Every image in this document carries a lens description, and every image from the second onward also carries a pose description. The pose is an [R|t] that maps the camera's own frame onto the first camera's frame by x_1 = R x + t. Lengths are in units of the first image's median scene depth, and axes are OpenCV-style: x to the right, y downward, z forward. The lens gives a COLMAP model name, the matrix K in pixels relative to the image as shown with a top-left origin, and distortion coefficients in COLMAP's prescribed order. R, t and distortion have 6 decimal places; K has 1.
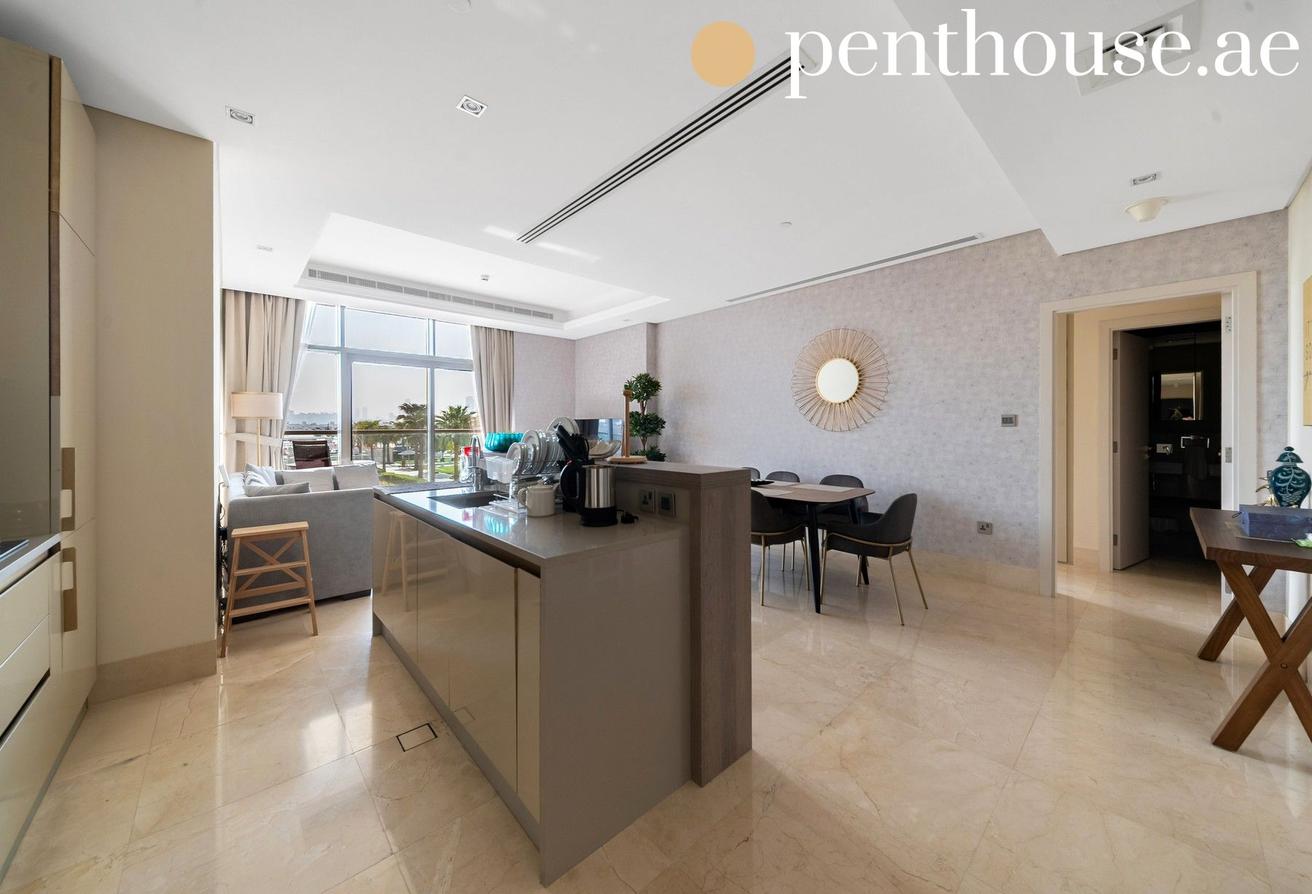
lens RADIAL K [[467.1, 0, 654.7], [0, 467.1, 426.2], [0, 0, 1]] dist [0.018255, -0.007357]
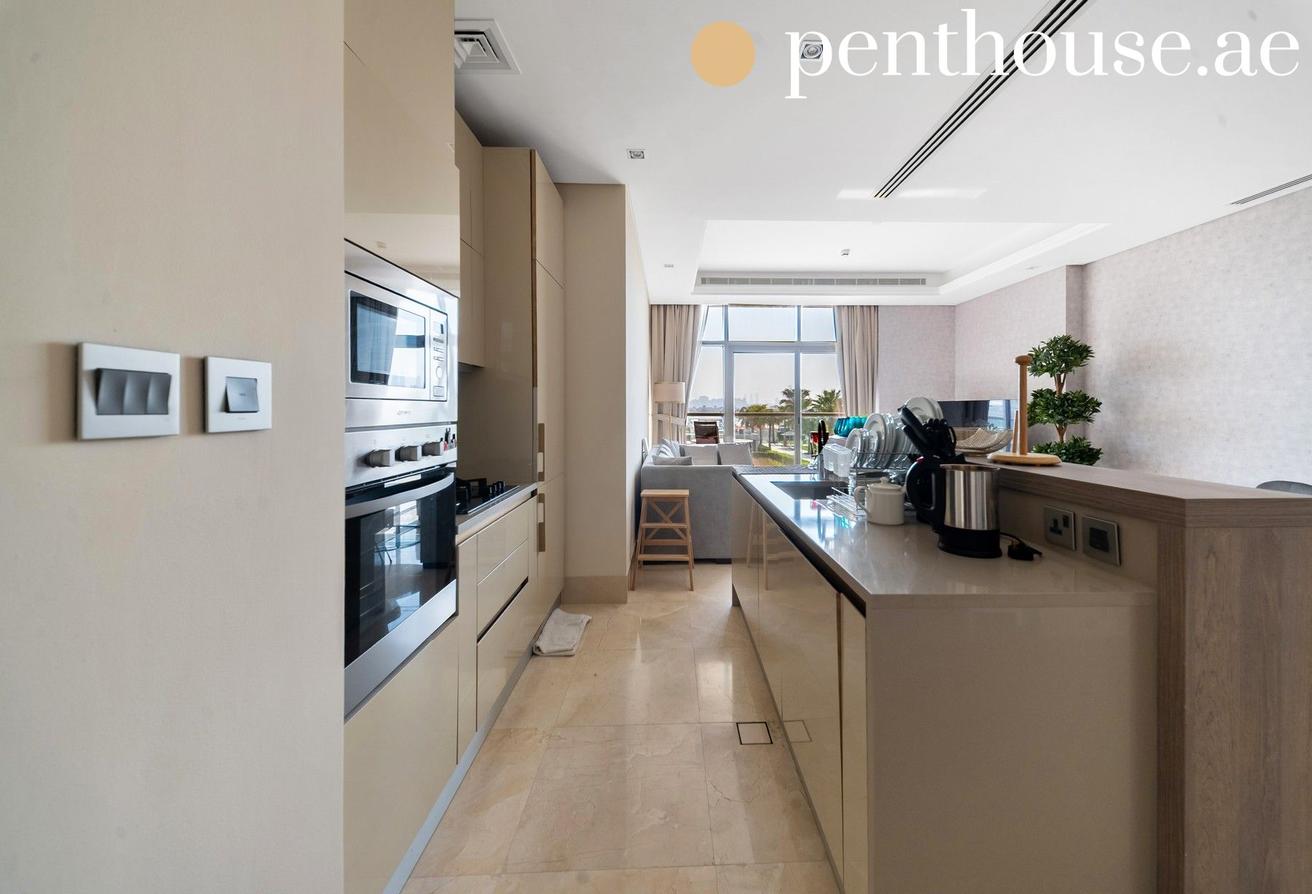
lens RADIAL K [[467.1, 0, 689.1], [0, 467.1, 407.9], [0, 0, 1]] dist [0.018255, -0.007357]
pose [[0.766997, 0.000033, -0.641651, 0.005097], [-0.002331, 0.999994, -0.002734, 0.001239], [0.641647, 0.003593, 0.766992, 0.116687]]
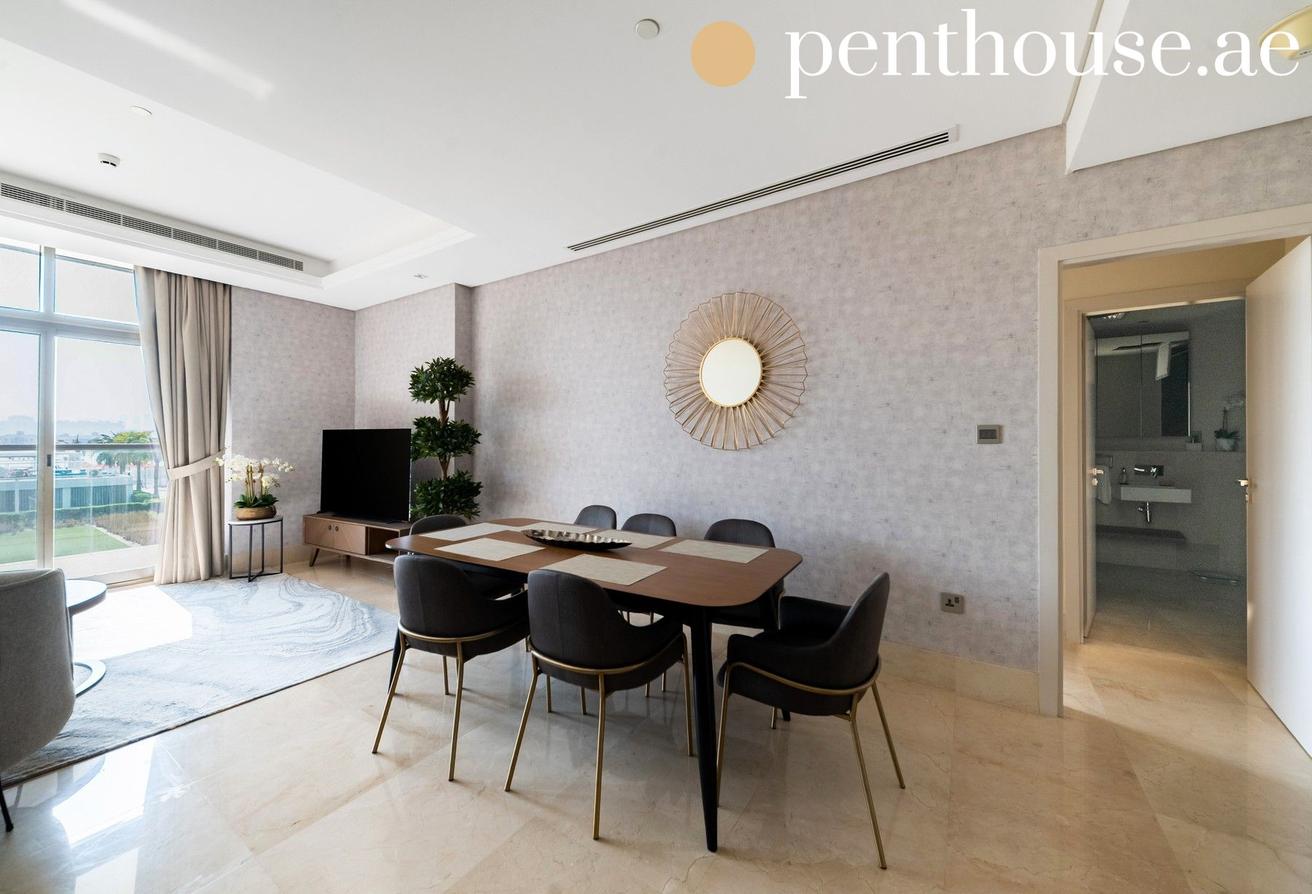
lens RADIAL K [[467.1, 0, 667.0], [0, 467.1, 444.8], [0, 0, 1]] dist [0.018255, -0.007357]
pose [[0.959840, -0.000663, 0.280549, 0.144588], [-0.002437, 0.999940, 0.010703, -0.003377], [-0.280539, -0.010957, 0.959780, 0.473370]]
